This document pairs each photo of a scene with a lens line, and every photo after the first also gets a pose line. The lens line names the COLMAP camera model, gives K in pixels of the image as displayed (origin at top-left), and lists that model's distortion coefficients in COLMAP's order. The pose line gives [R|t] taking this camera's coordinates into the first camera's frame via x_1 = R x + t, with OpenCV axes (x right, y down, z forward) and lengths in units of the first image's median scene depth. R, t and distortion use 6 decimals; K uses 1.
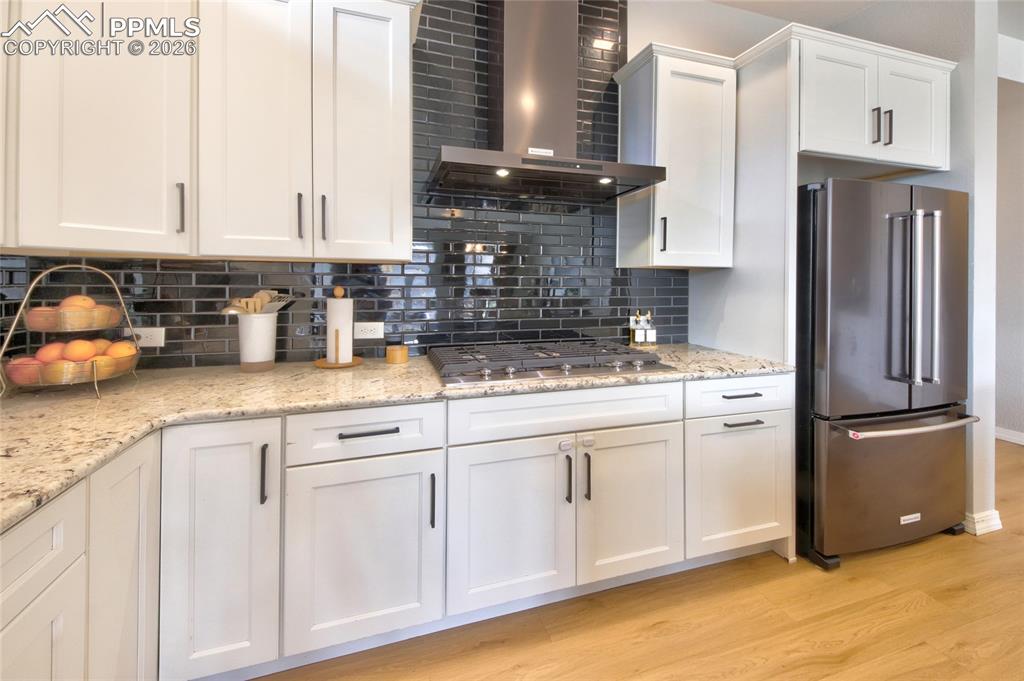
lens RADIAL K [[417.9, 0, 538.0], [0, 417.9, 283.5], [0, 0, 1]] dist [0.007743, -0.001126]
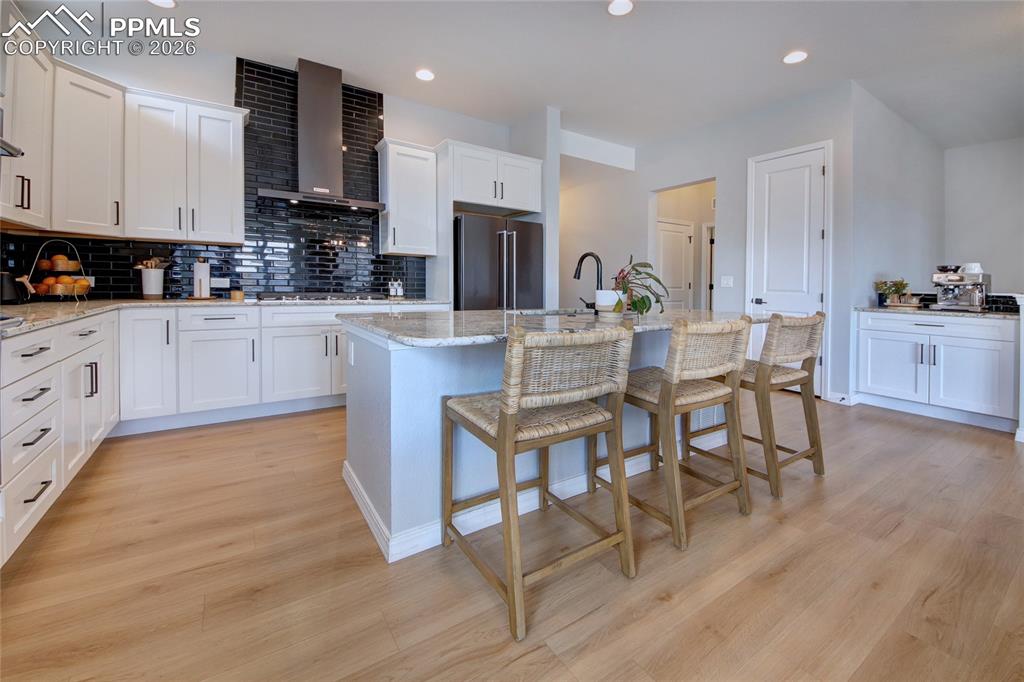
lens RADIAL K [[417.9, 0, 516.5], [0, 417.9, 293.2], [0, 0, 1]] dist [0.007743, -0.001126]
pose [[0.970216, 0.013683, 0.241855, 0.456118], [-0.024112, 0.998900, 0.040213, 0.062362], [-0.241039, -0.044847, 0.969479, -1.207028]]
